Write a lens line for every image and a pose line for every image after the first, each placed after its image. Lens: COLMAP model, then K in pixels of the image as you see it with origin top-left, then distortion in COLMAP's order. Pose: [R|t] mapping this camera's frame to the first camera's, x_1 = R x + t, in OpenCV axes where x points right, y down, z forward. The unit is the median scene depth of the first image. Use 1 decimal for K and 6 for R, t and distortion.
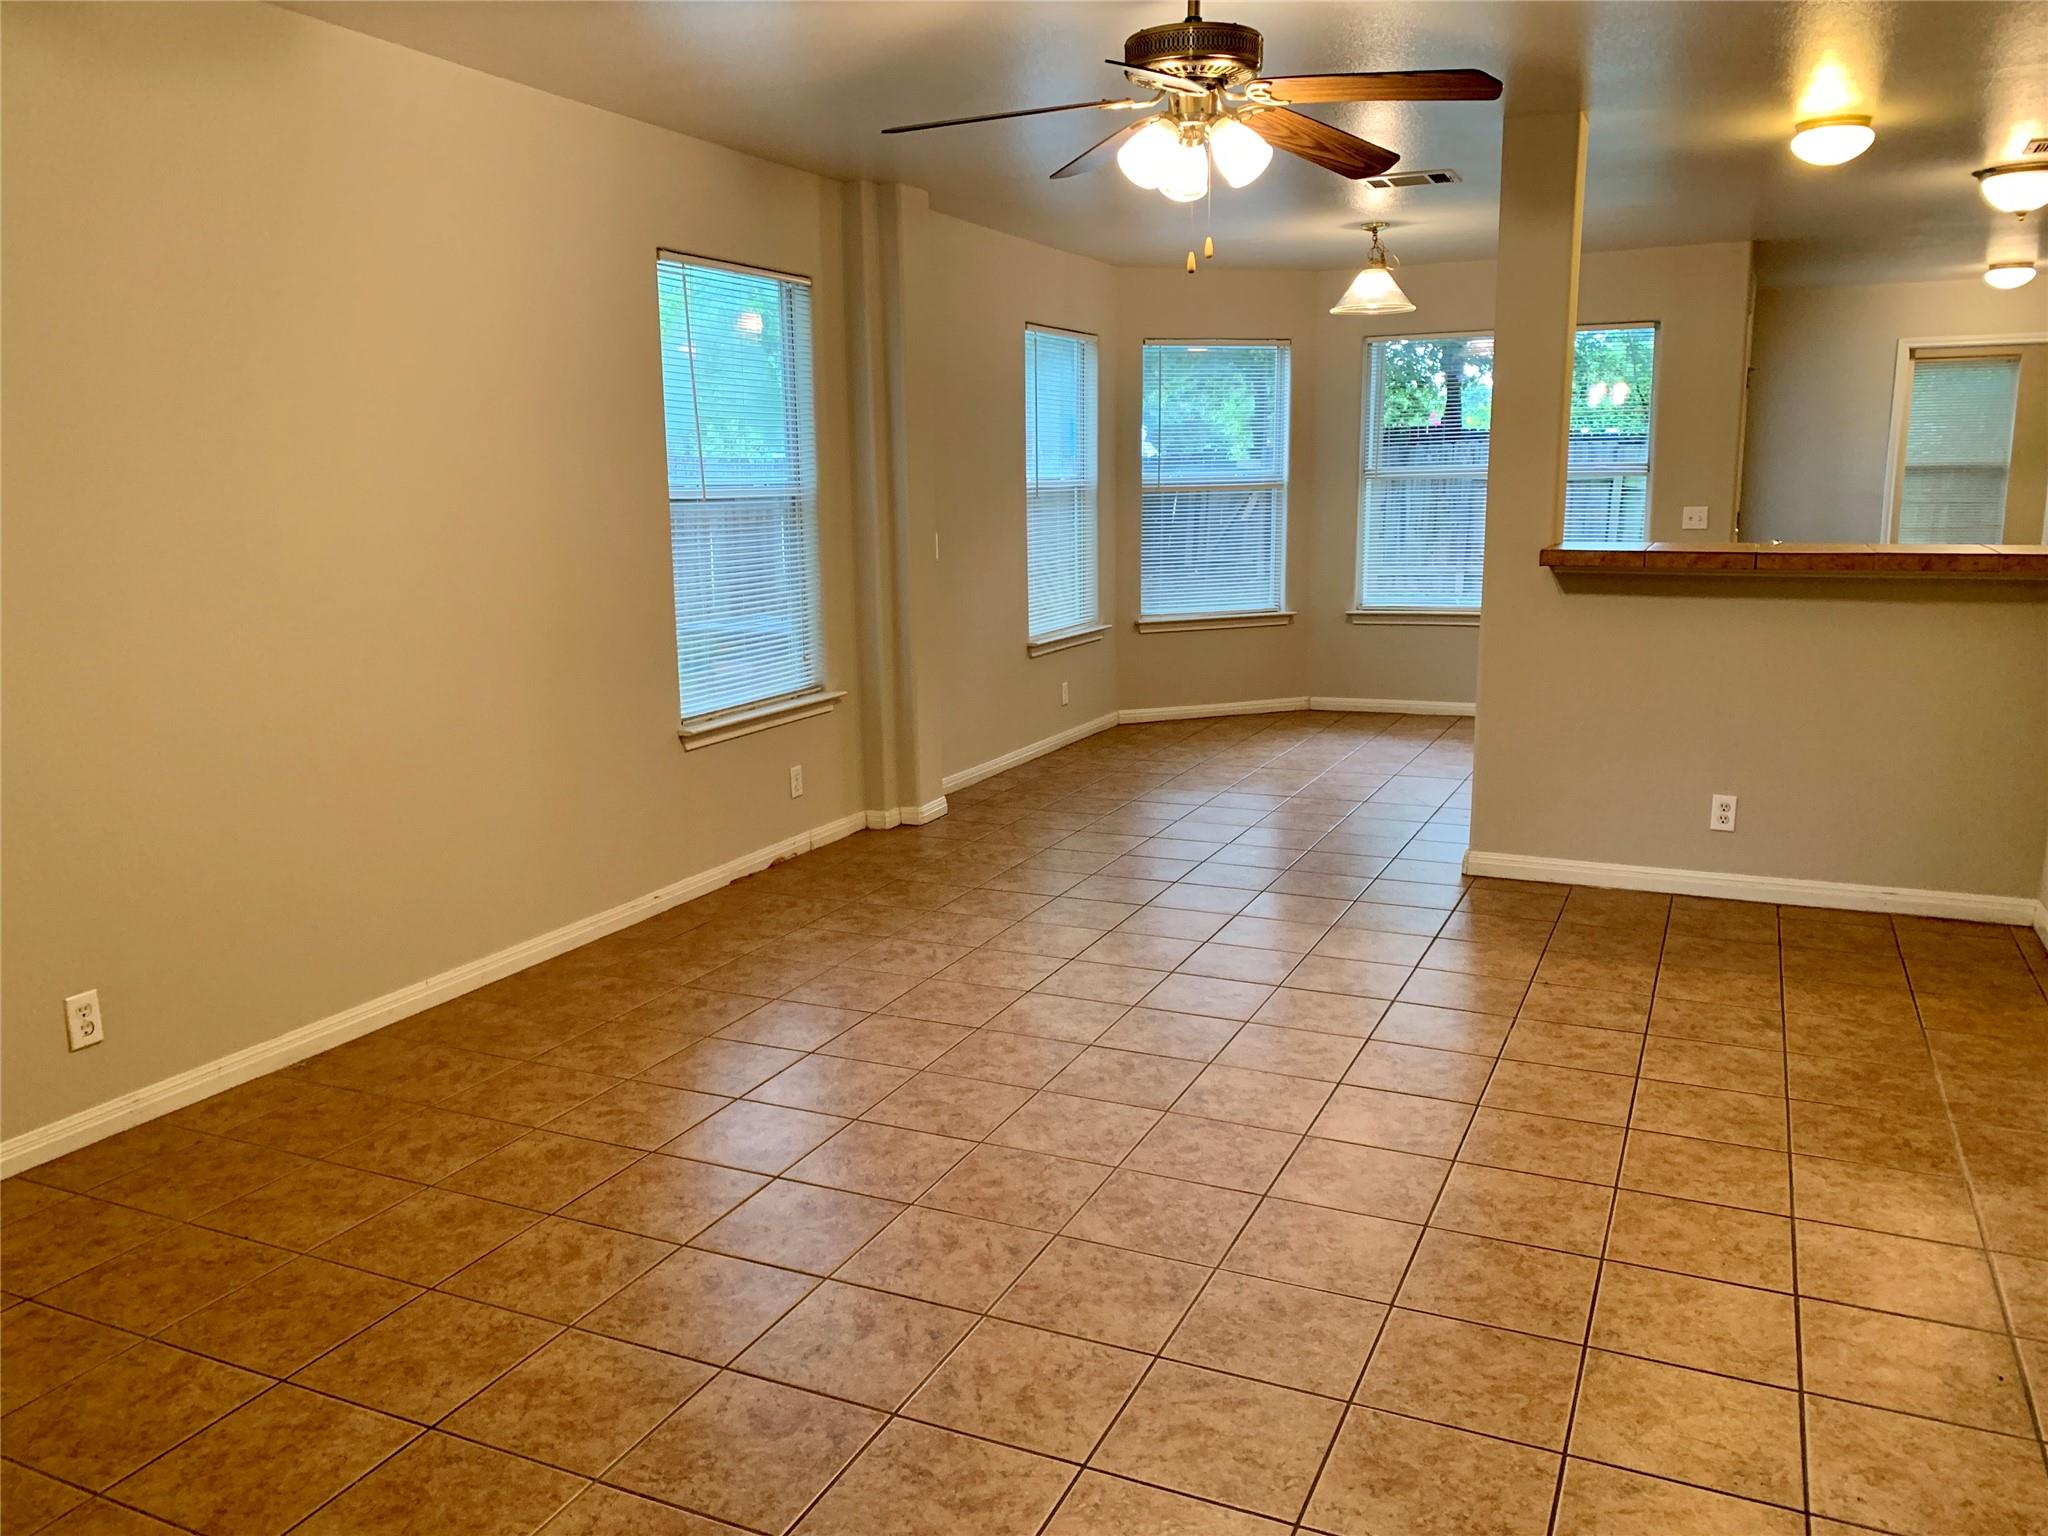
lens RADIAL K [[1557.4, 0, 1007.0], [0, 1557.4, 765.5], [0, 0, 1]] dist [0.055603, -0.059444]
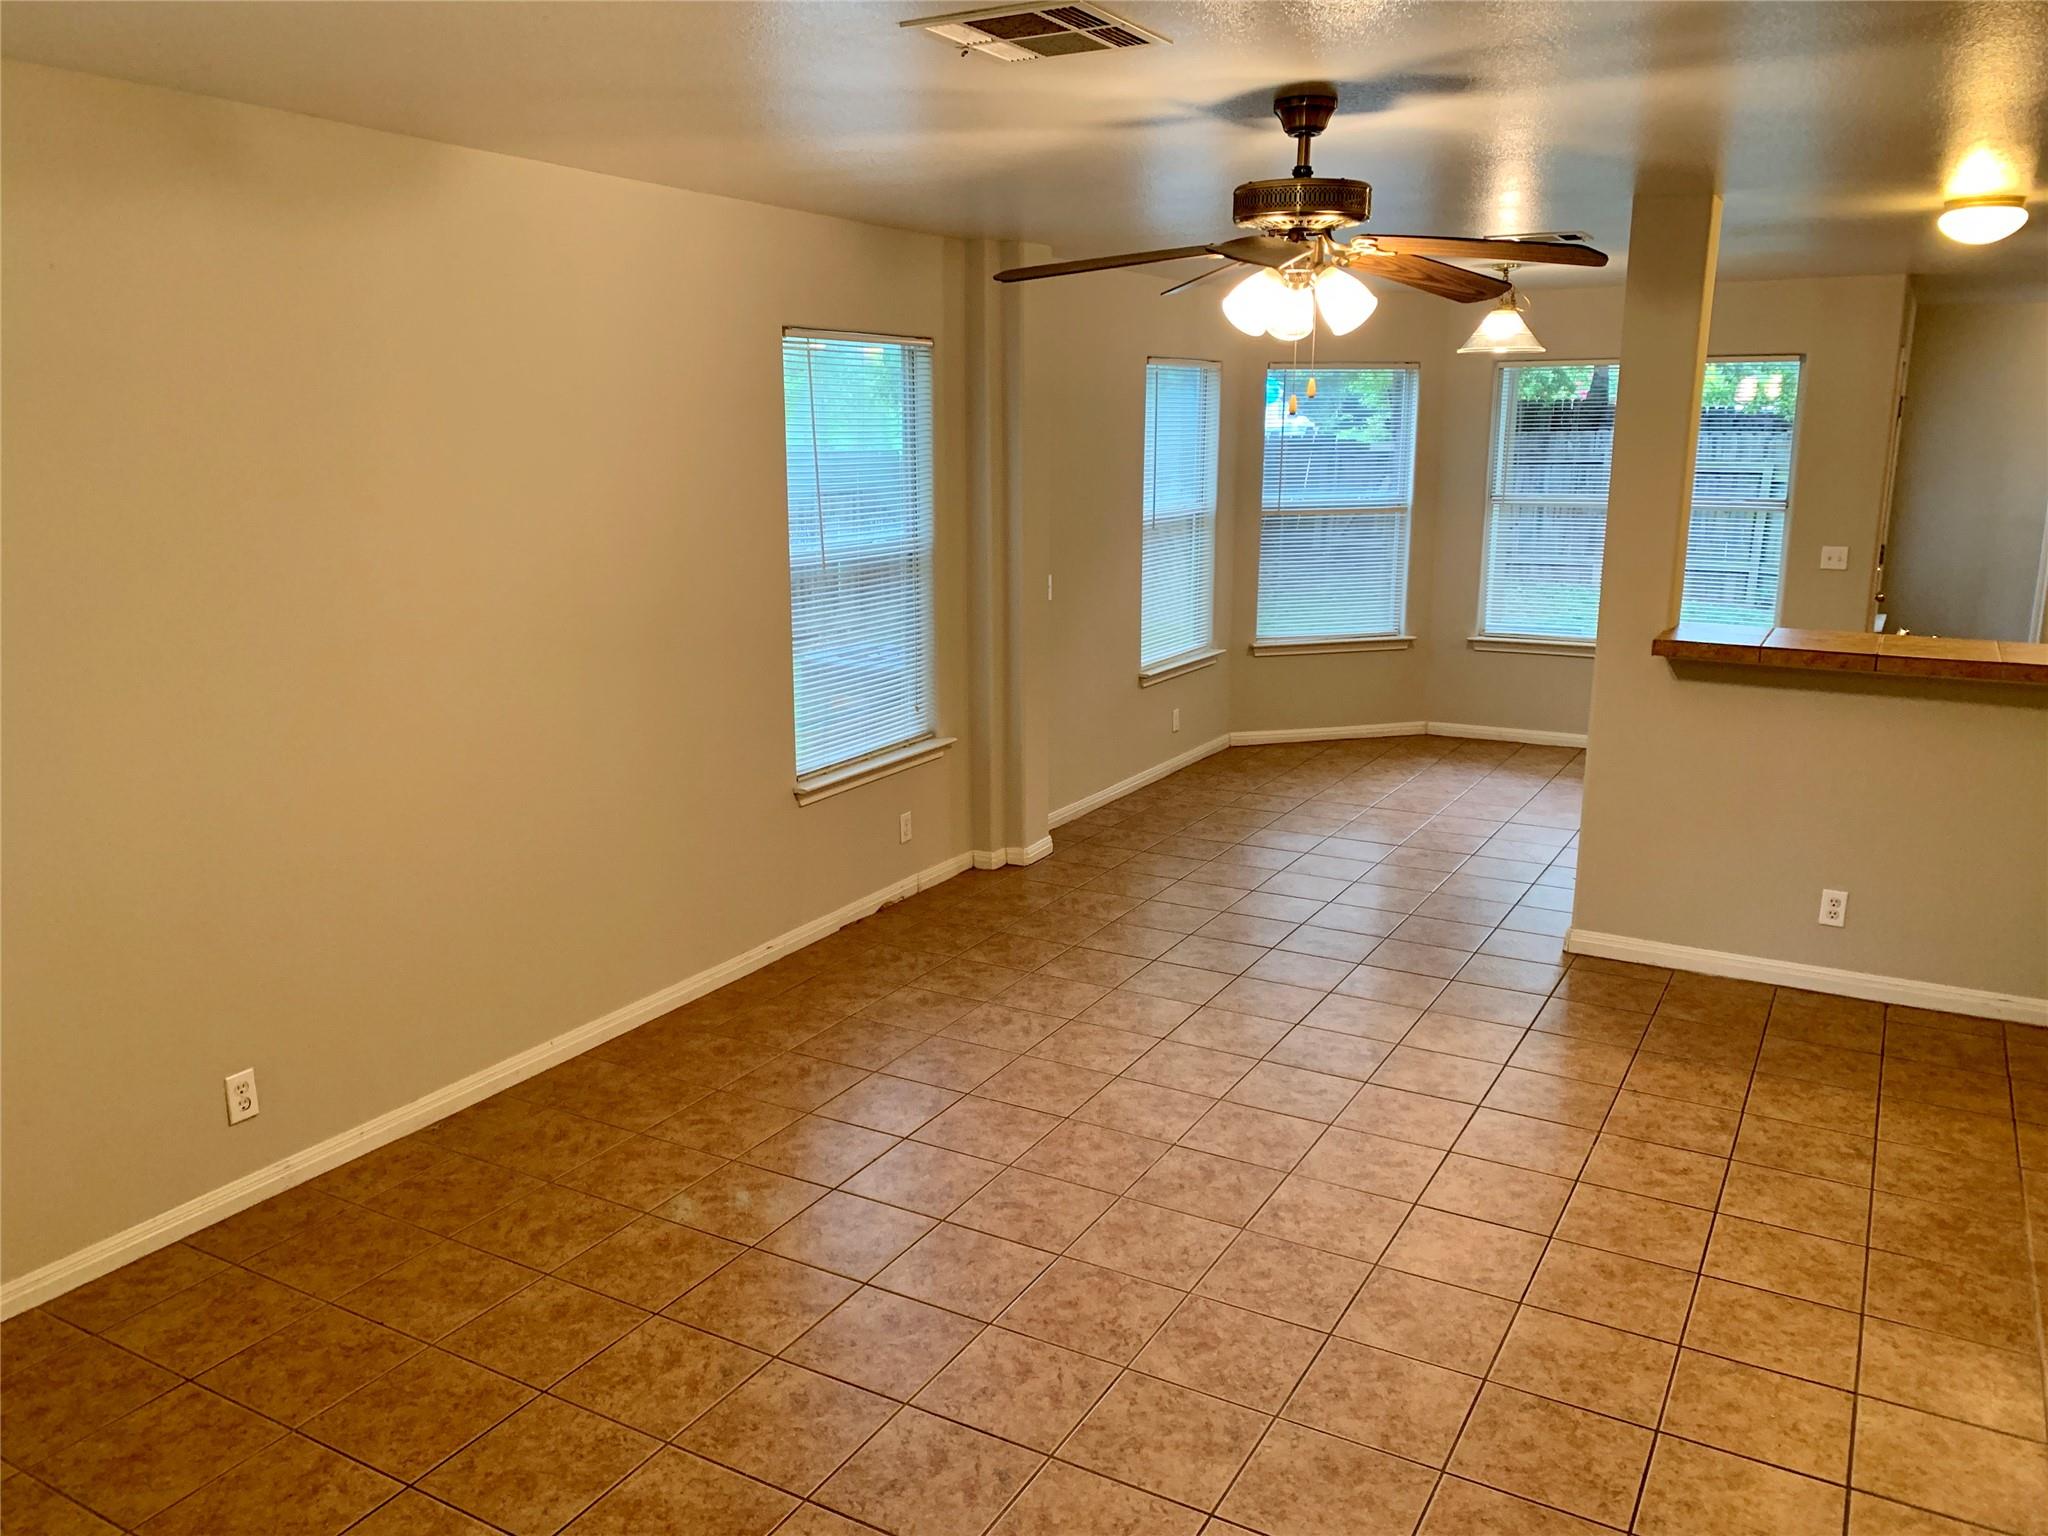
lens RADIAL K [[1558.4, 0, 1011.0], [0, 1558.4, 767.7], [0, 0, 1]] dist [0.042243, -0.027688]
pose [[0.996633, 0.030595, -0.076070, 0.019183], [-0.027902, 0.998954, 0.036223, -0.115644], [0.077099, -0.033978, 0.996444, -0.032870]]
